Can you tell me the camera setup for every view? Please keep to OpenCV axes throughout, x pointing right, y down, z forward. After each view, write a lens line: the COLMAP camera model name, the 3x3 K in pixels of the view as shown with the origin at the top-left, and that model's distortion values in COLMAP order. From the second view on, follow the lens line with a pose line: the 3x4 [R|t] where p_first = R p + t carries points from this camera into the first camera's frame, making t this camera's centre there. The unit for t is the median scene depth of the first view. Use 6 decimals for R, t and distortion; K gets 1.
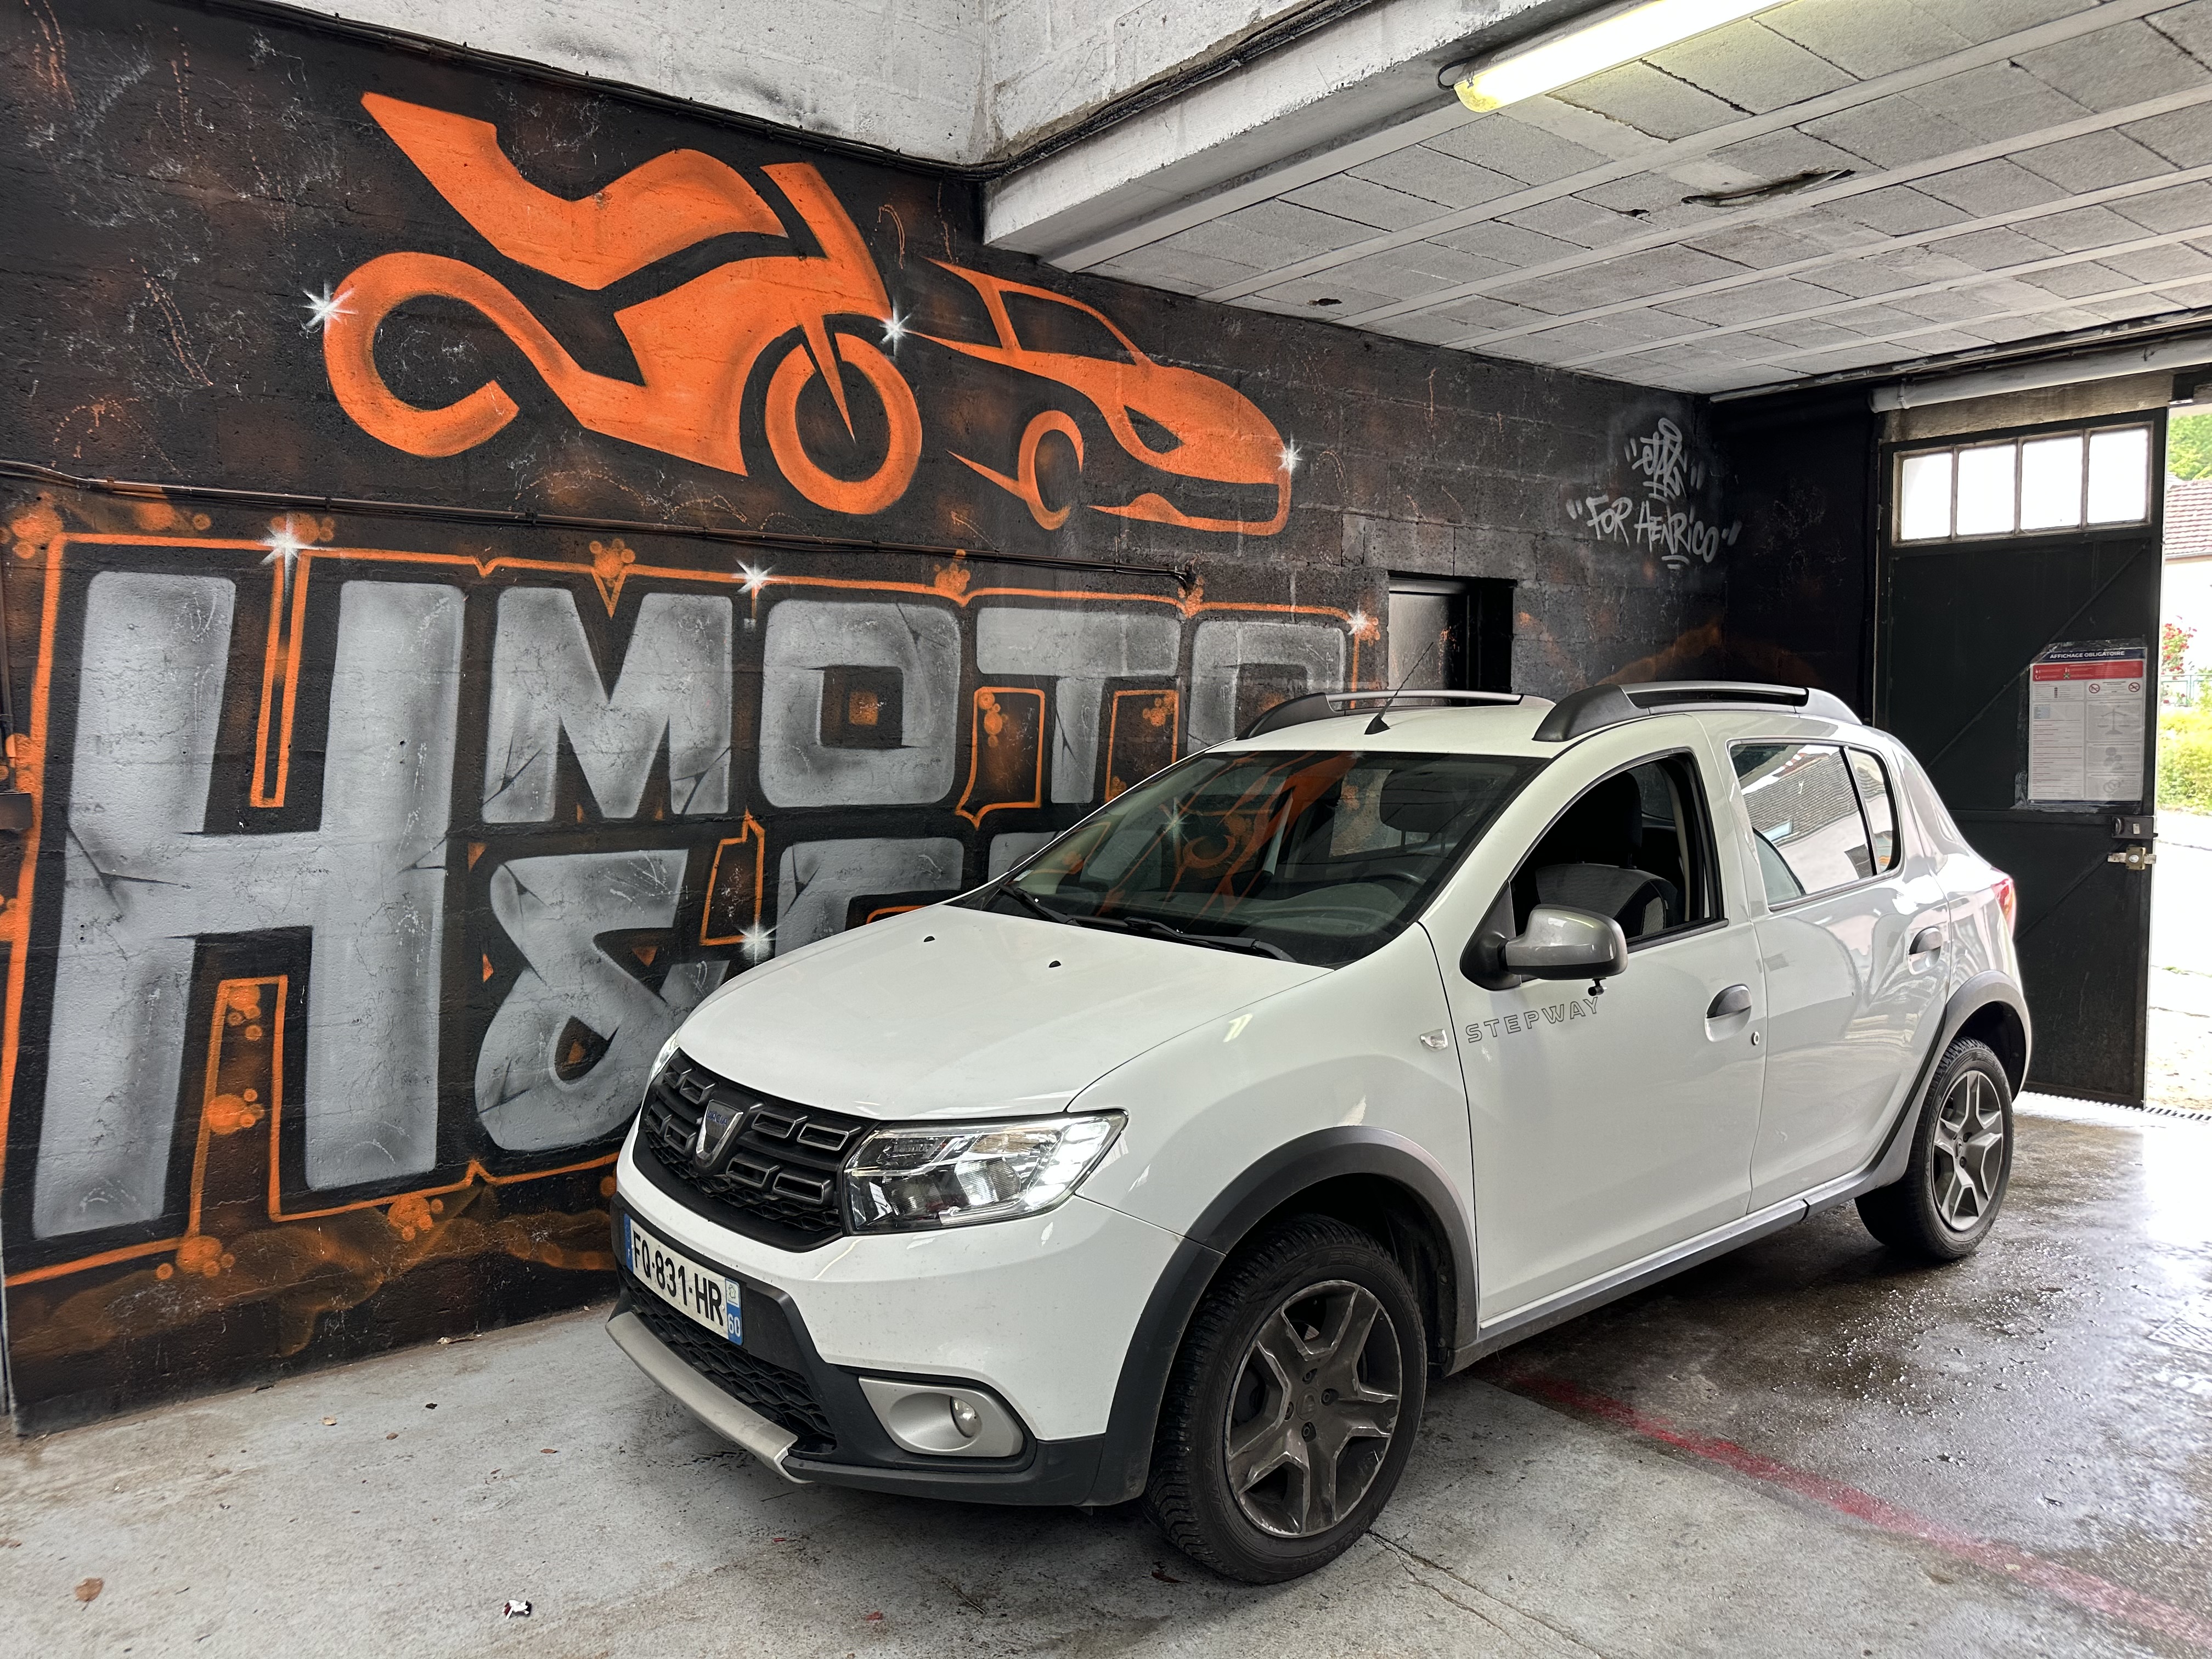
lens RADIAL K [[1557.7, 0, 1107.8], [0, 1557.7, 841.9], [0, 0, 1]] dist [0.042400, -0.055517]
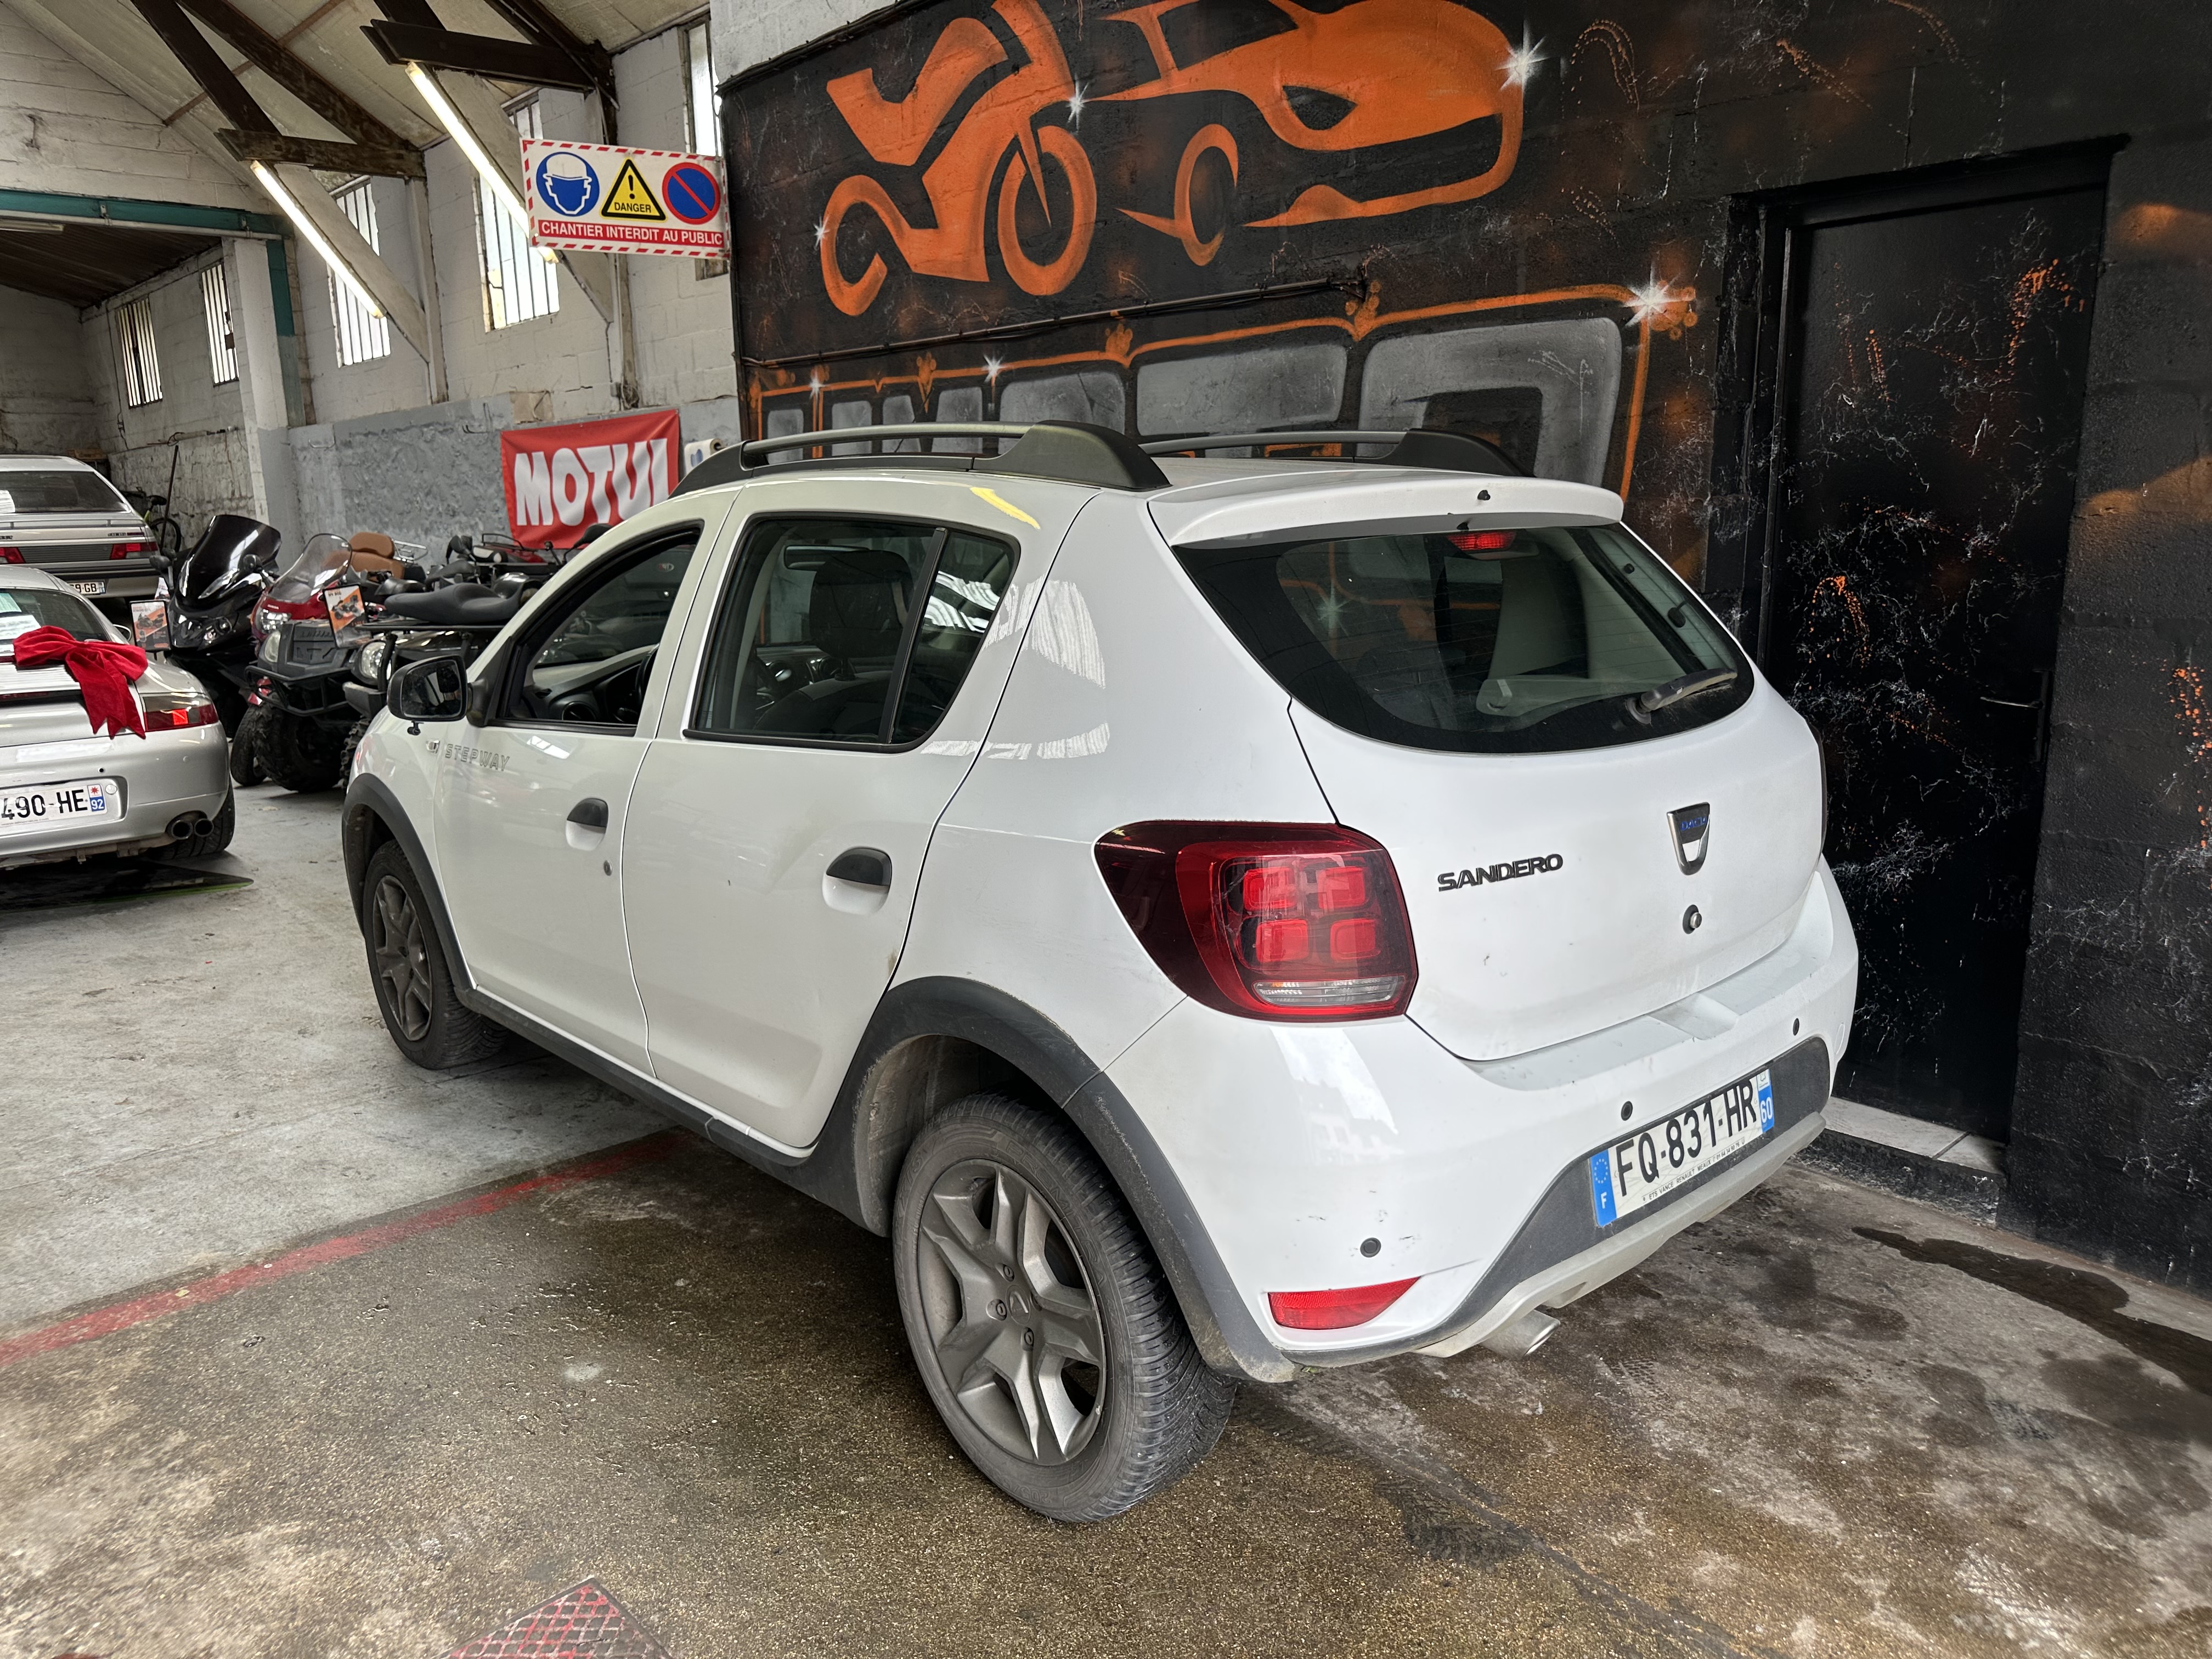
lens RADIAL K [[1557.7, 0, 1118.1], [0, 1557.7, 844.0], [0, 0, 1]] dist [0.042400, -0.055517]
pose [[0.063817, 0.217193, -0.974040, 1.141494], [-0.061754, 0.975019, 0.213366, -0.077865], [0.996049, 0.046535, 0.075635, 1.103049]]
